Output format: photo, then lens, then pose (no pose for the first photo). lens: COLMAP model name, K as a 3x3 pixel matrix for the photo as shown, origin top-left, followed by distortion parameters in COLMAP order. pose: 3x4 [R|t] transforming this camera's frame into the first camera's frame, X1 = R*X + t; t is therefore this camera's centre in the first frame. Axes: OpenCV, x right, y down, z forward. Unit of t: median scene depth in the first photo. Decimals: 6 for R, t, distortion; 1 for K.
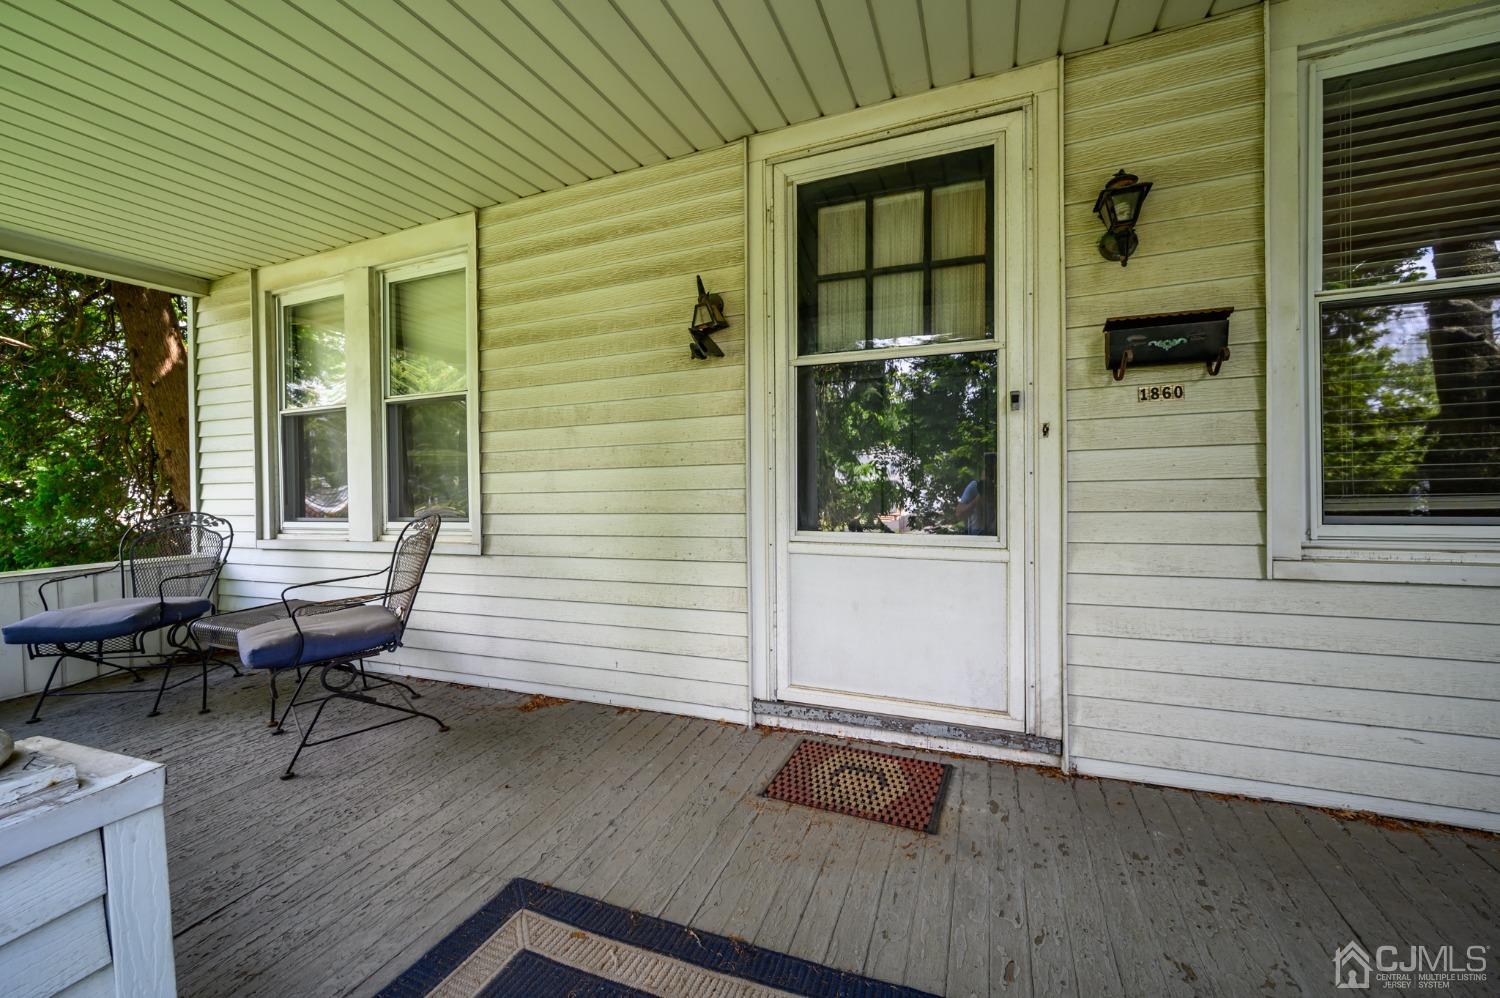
lens RADIAL K [[591.8, 0, 747.4], [0, 591.8, 487.6], [0, 0, 1]] dist [0.001147, 0.000145]
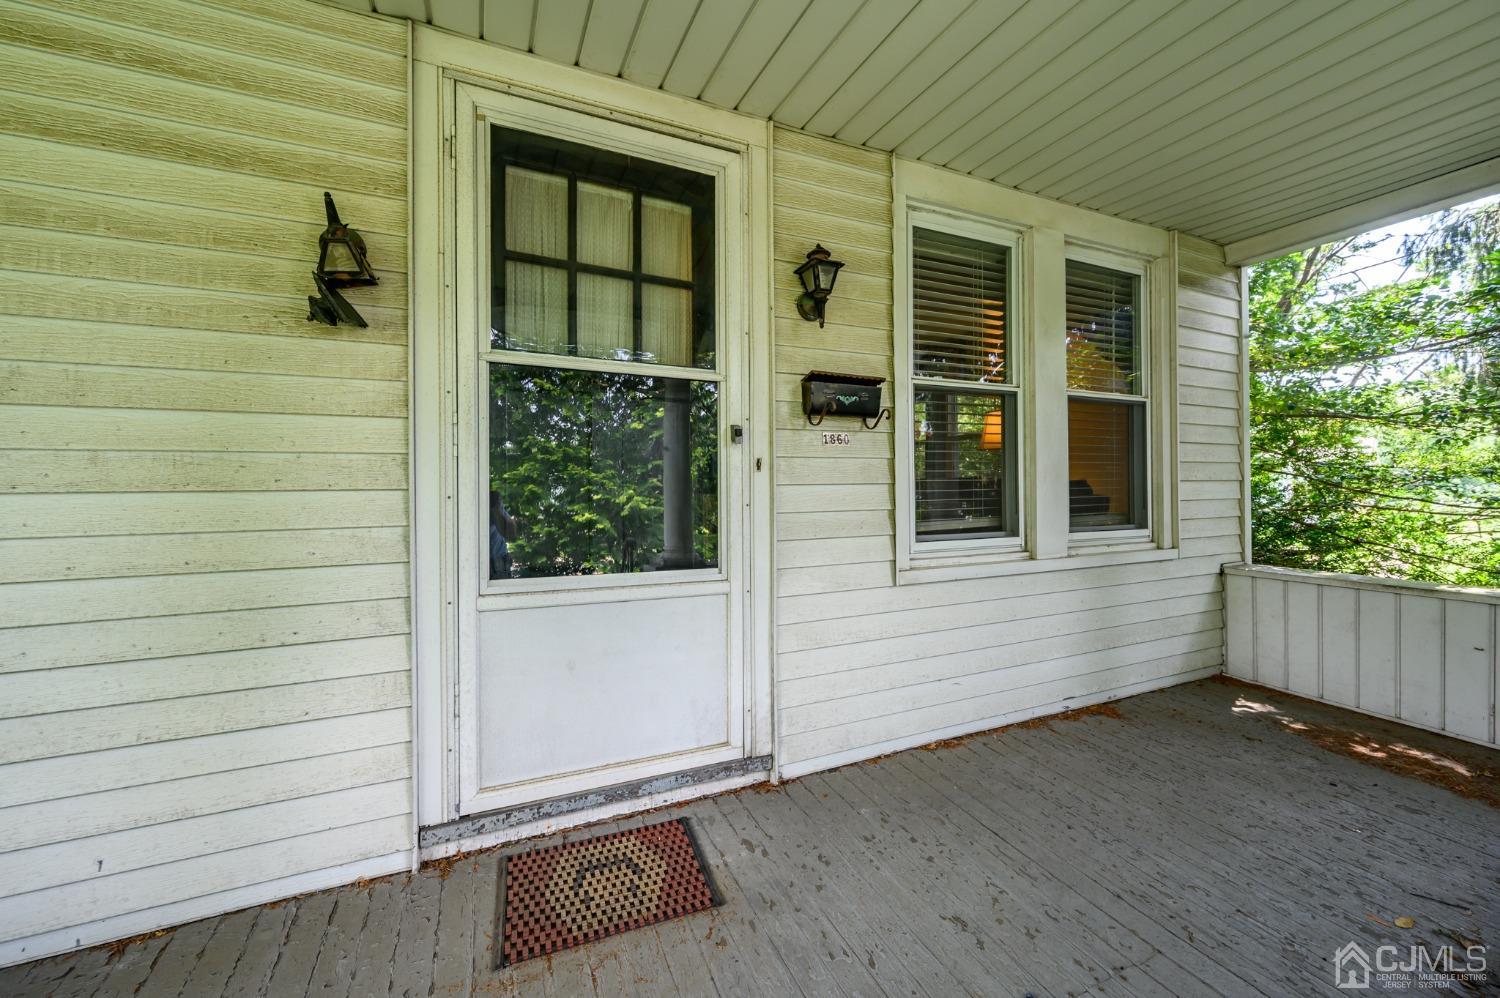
lens RADIAL K [[591.8, 0, 750.5], [0, 591.8, 493.6], [0, 0, 1]] dist [0.001147, 0.000145]
pose [[0.688176, 0.007019, 0.725510, -0.255086], [0.000591, 0.999947, -0.010234, -0.032115], [-0.725544, 0.007471, 0.688135, 0.262671]]
